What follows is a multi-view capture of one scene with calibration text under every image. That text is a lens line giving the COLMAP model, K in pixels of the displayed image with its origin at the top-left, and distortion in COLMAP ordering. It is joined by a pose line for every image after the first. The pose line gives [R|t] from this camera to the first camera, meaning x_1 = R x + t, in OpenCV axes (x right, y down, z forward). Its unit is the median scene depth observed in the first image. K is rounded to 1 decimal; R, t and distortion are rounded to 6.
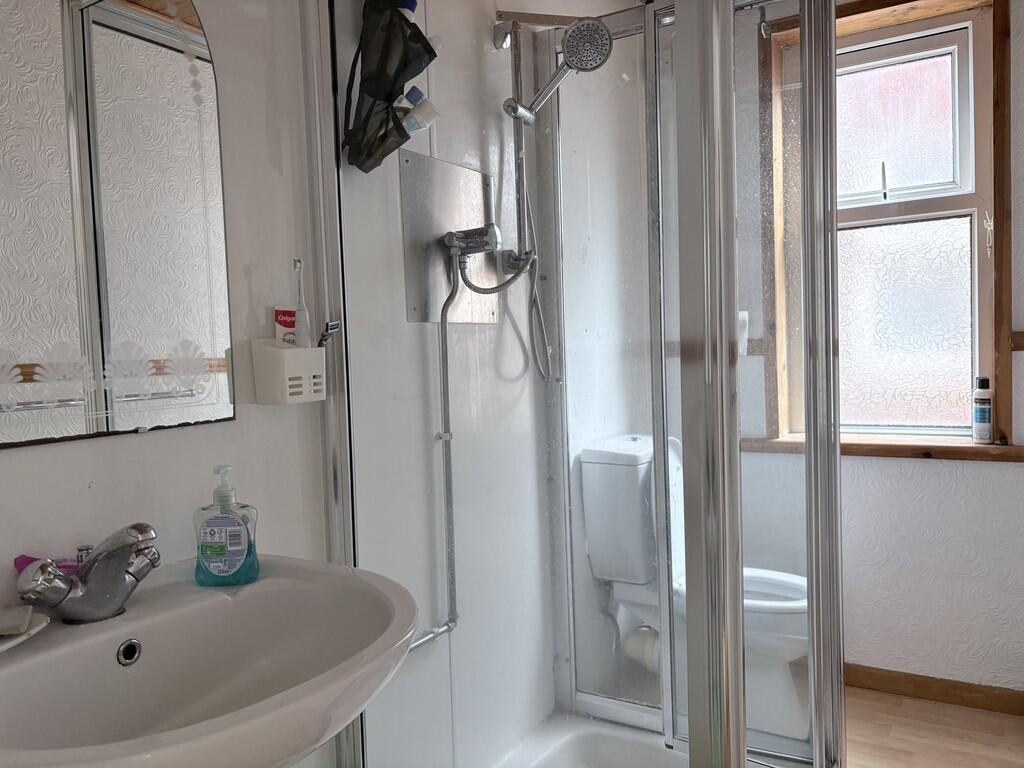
lens RADIAL K [[782.9, 0, 512.0], [0, 782.9, 384.0], [0, 0, 1]] dist [0.089400, -0.142699]
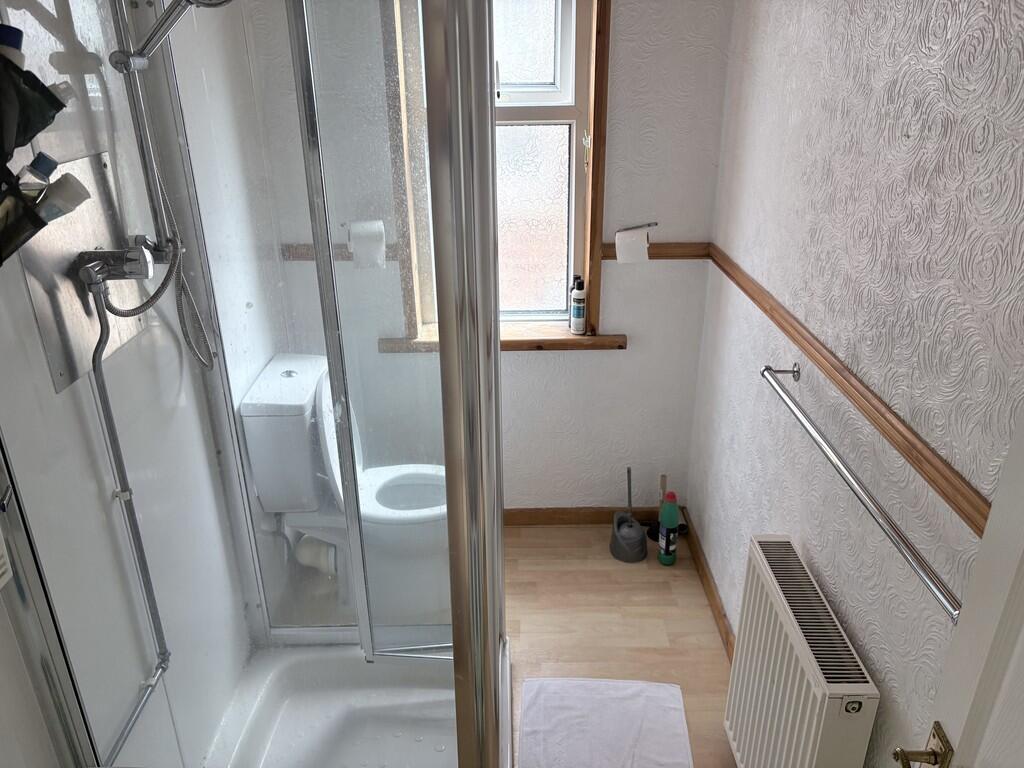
lens RADIAL K [[782.9, 0, 512.0], [0, 782.9, 384.0], [0, 0, 1]] dist [0.089400, -0.142699]
pose [[0.849266, -0.189616, 0.492741, -0.100871], [0.003763, 0.935432, 0.353485, -0.281384], [-0.527952, -0.298349, 0.795144, 0.074631]]
